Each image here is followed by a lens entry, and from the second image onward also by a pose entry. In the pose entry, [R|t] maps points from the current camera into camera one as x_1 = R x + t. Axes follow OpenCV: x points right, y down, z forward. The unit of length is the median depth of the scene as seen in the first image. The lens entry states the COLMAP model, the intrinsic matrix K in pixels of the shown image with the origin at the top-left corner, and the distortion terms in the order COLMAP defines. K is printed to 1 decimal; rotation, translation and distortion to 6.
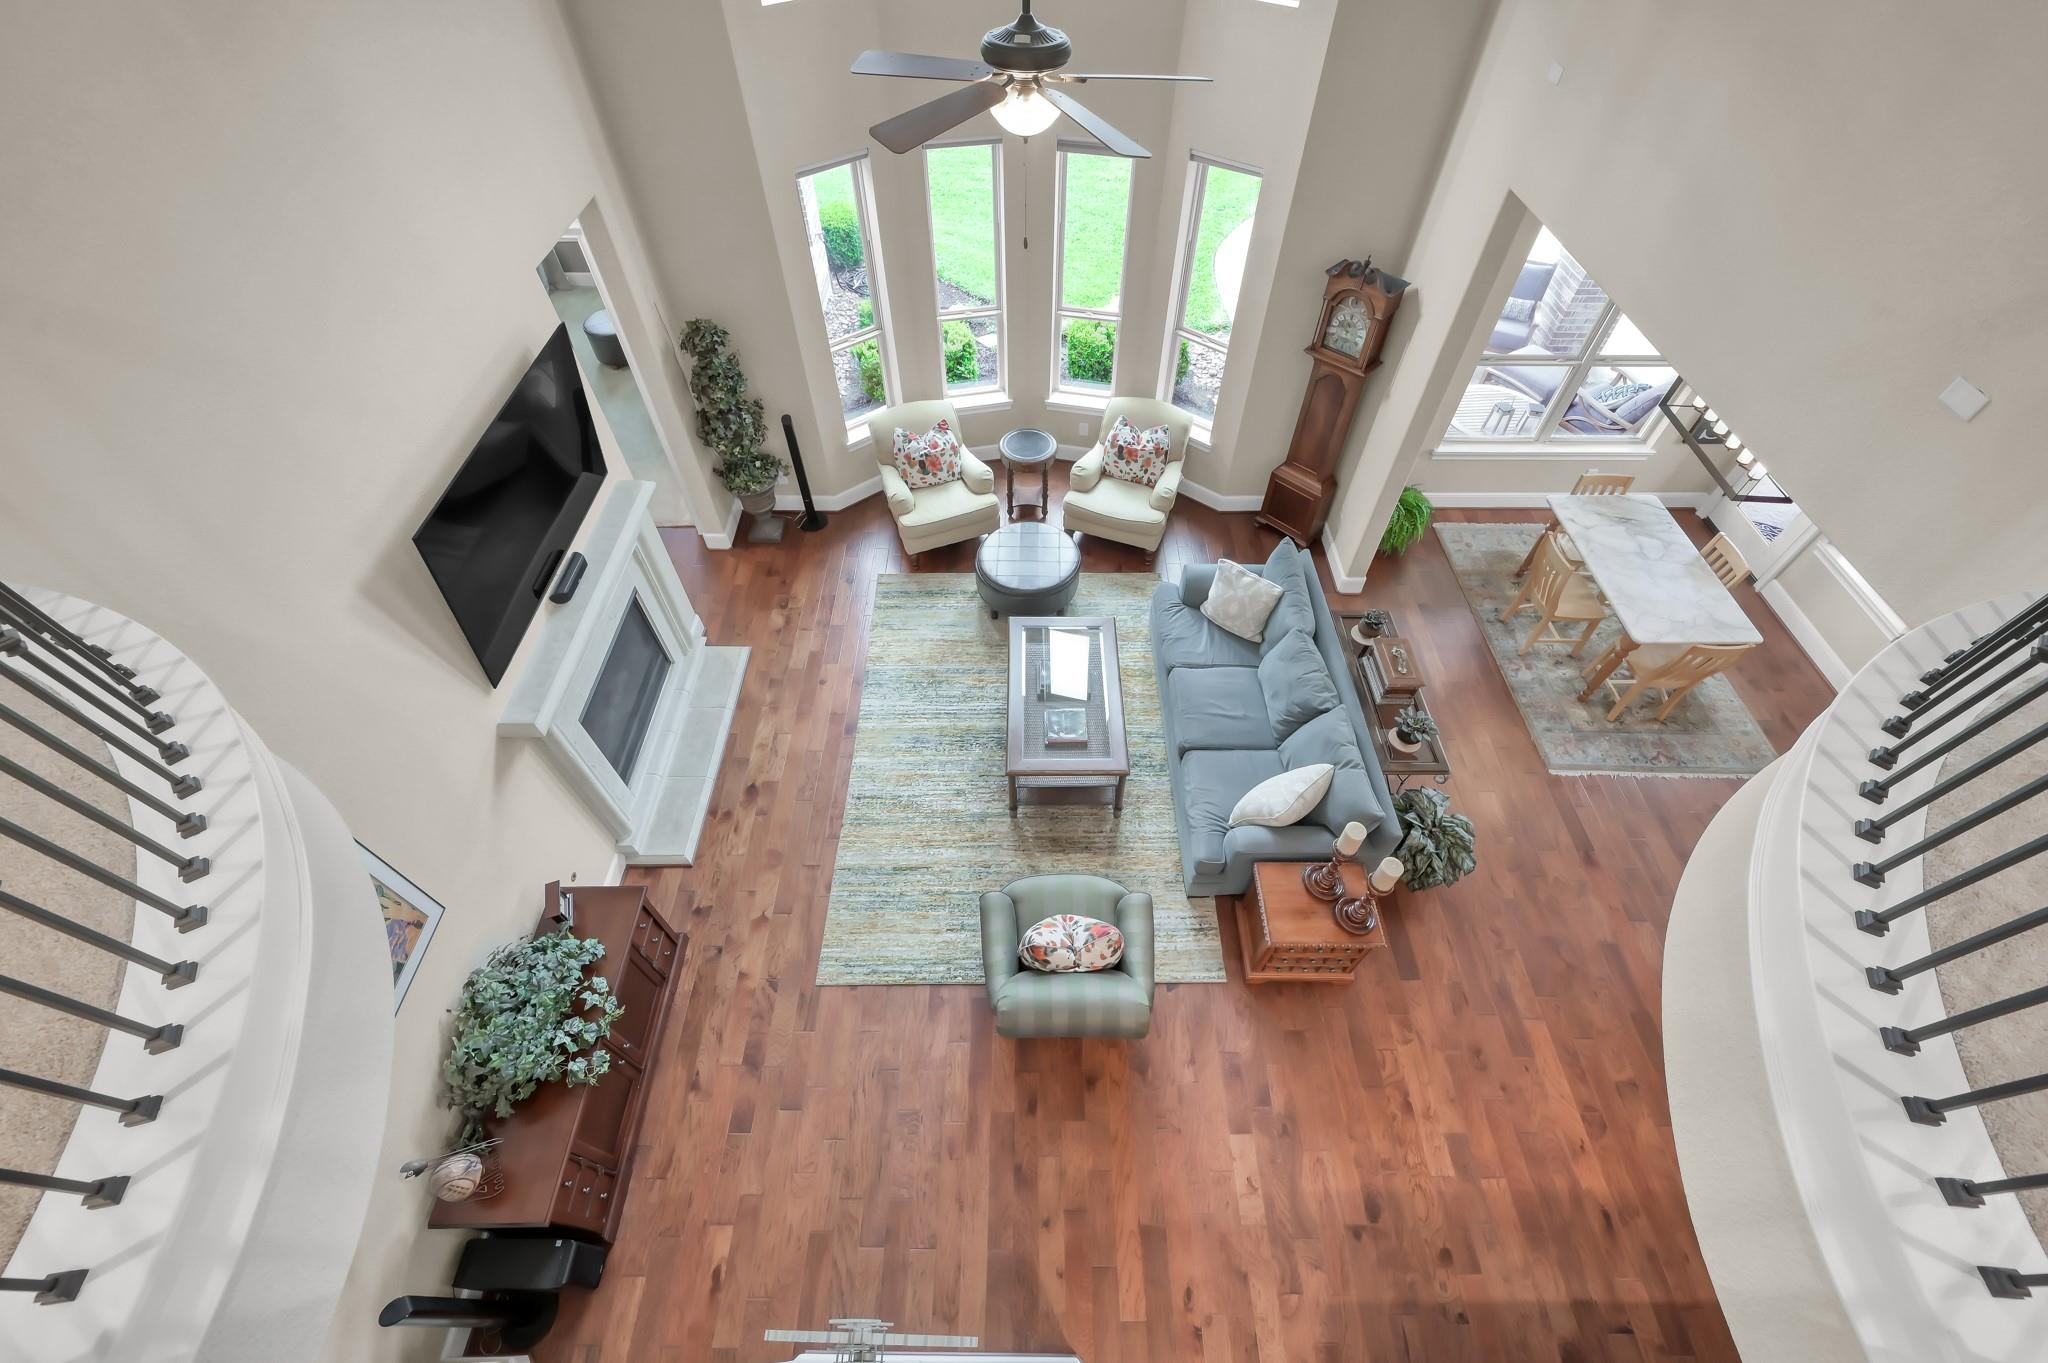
lens RADIAL K [[817.1, 0, 1023.9], [0, 817.1, 686.1], [0, 0, 1]] dist [-0.001982, 0.000533]
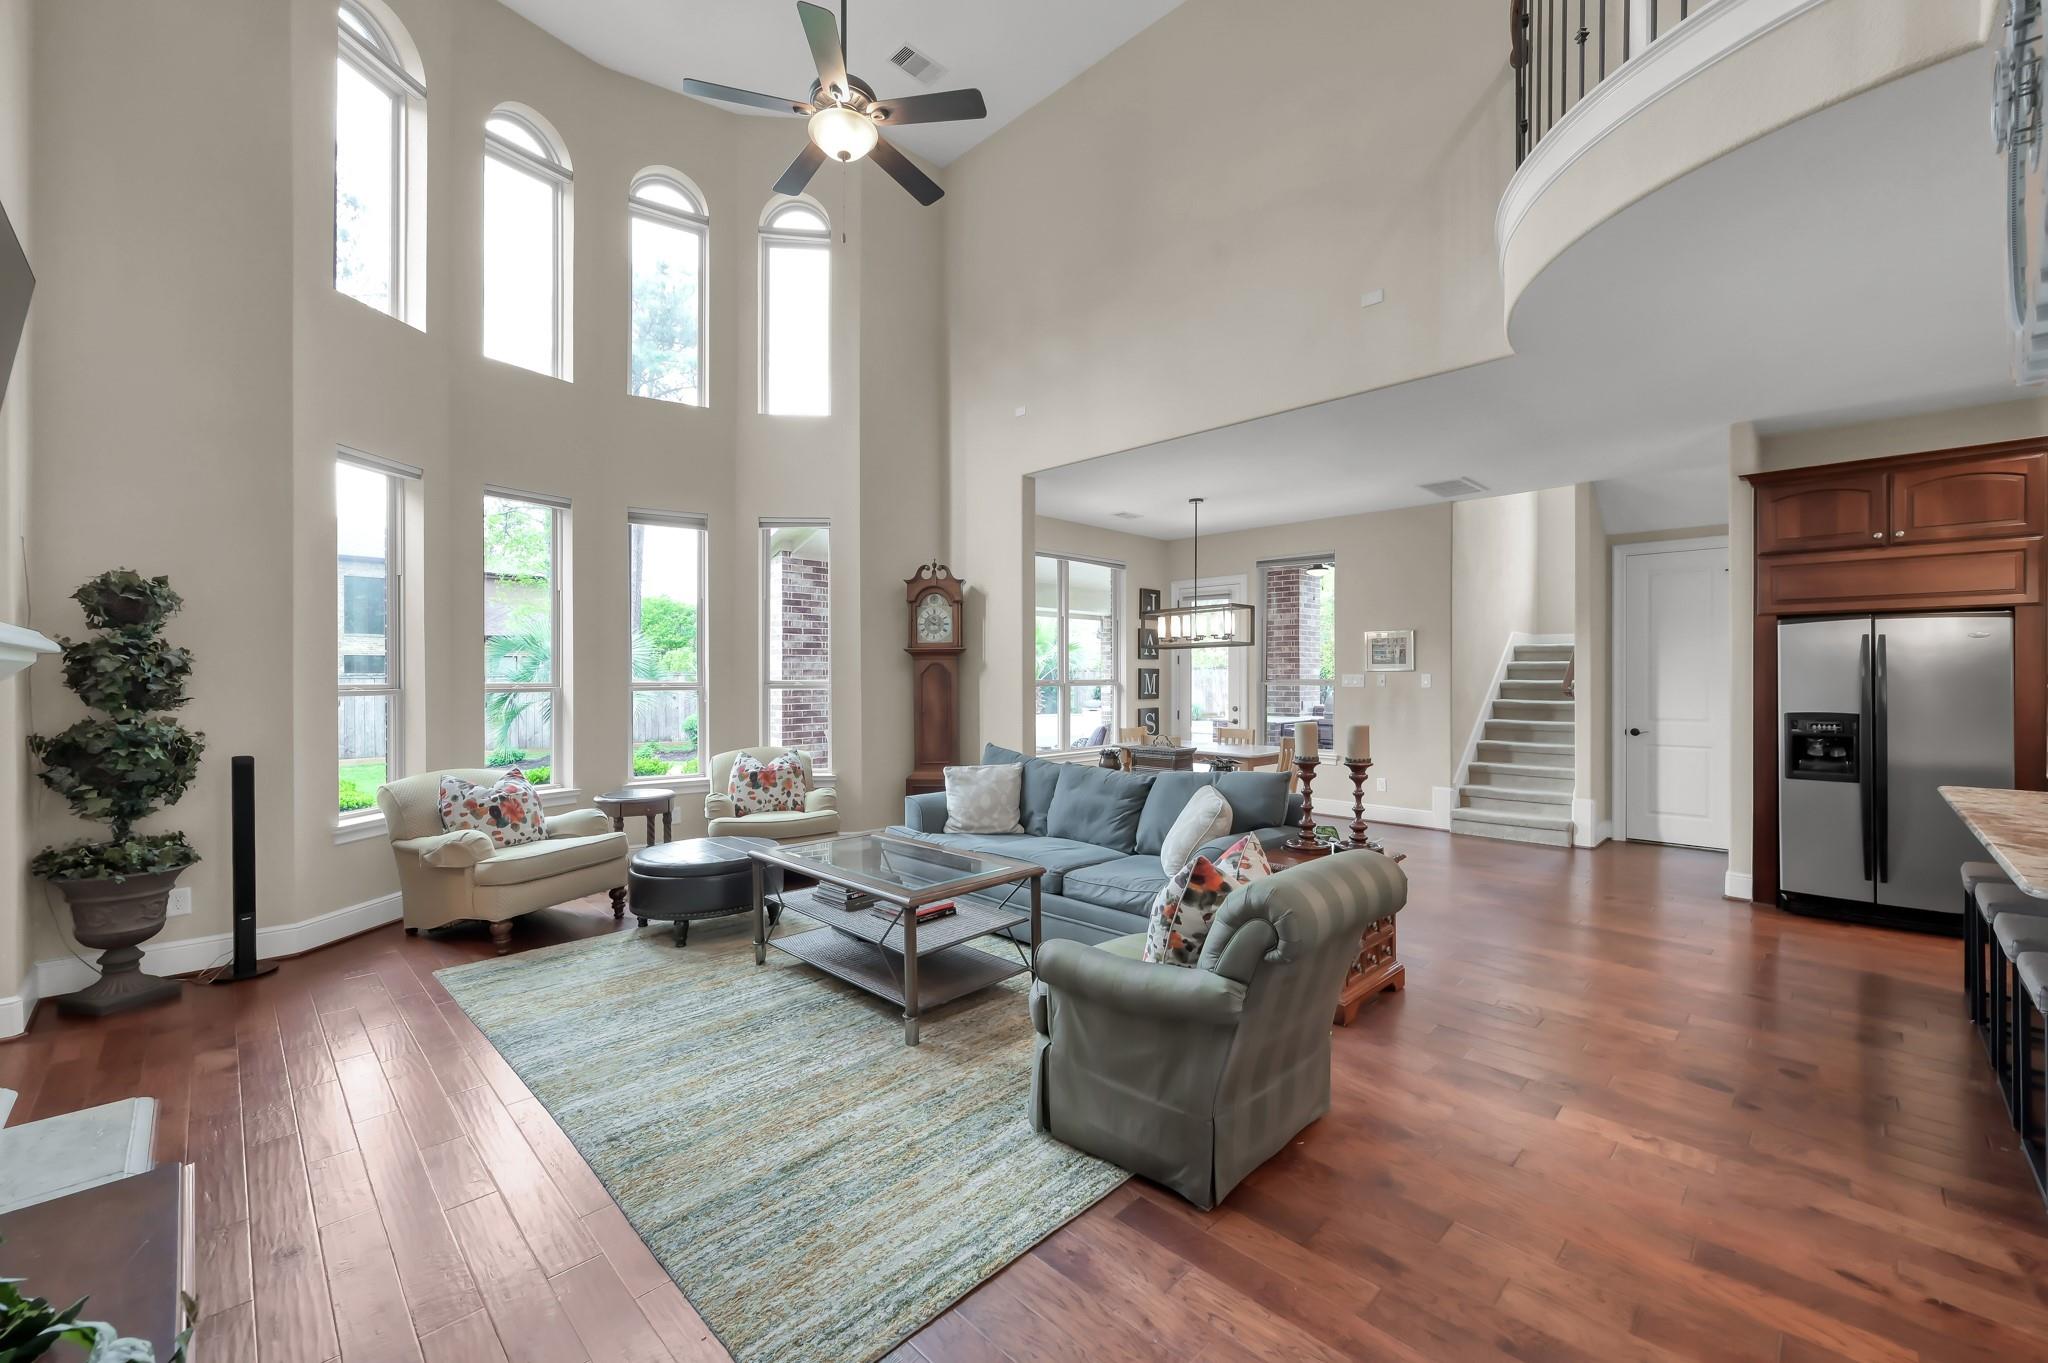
lens RADIAL K [[817.1, 0, 1026.0], [0, 817.1, 662.5], [0, 0, 1]] dist [-0.001982, 0.000533]
pose [[0.711100, 0.003561, 0.703081, -0.310981], [0.551541, 0.617357, -0.560958, 0.307382], [-0.436050, 0.786675, 0.437038, 0.422711]]
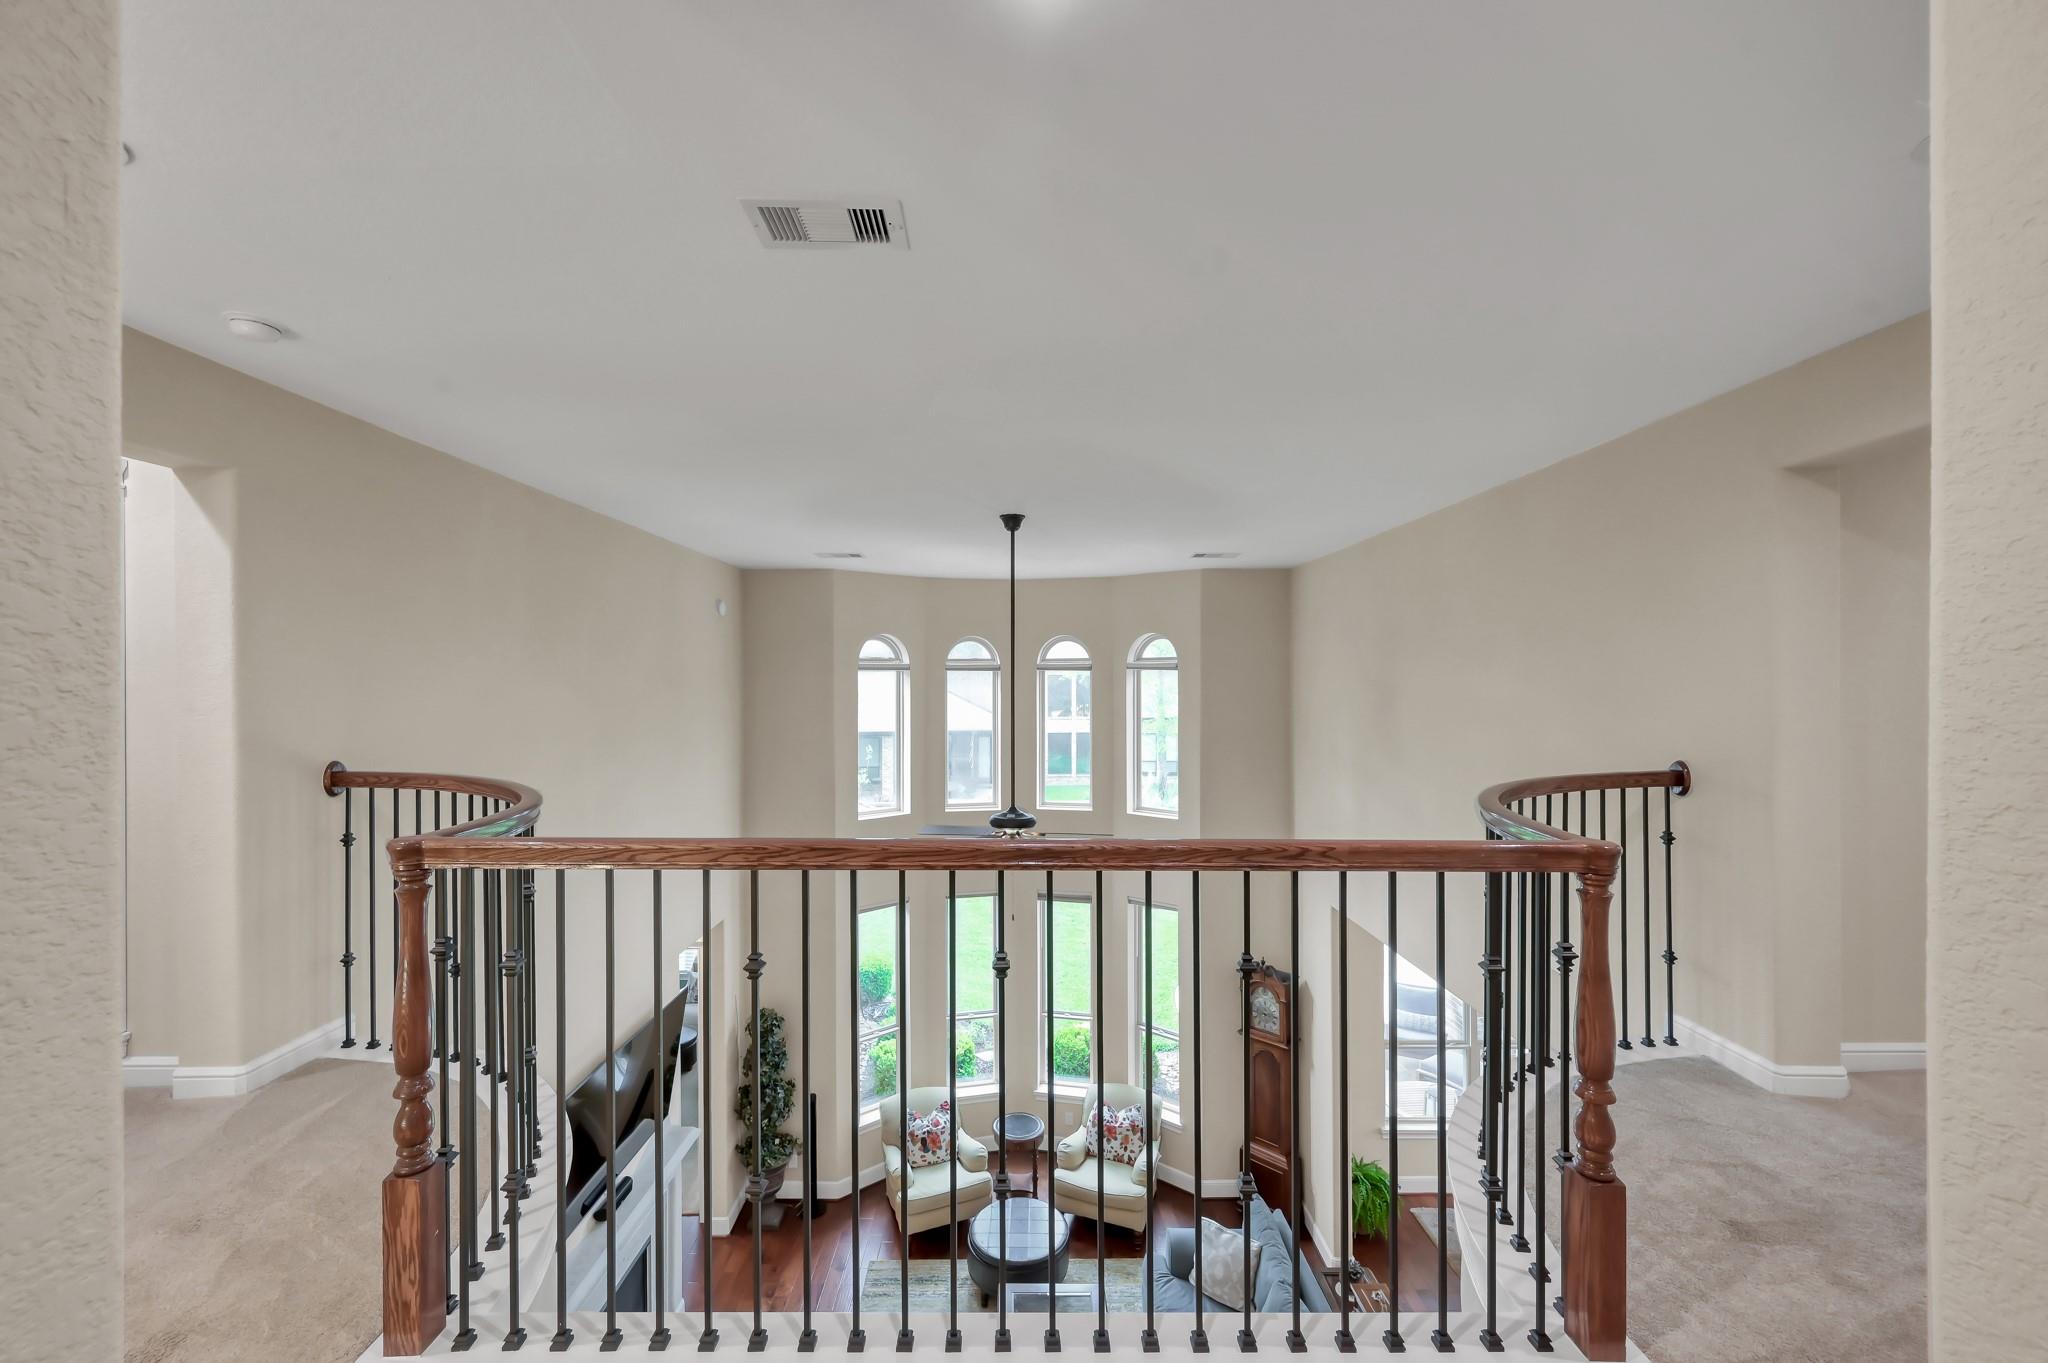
lens RADIAL K [[817.1, 0, 1026.5], [0, 817.1, 681.3], [0, 0, 1]] dist [-0.001982, 0.000533]
pose [[0.999945, -0.003796, 0.009823, 0.007185], [0.010058, 0.620761, -0.783935, 0.226240], [-0.003122, 0.783991, 0.620765, -0.196027]]
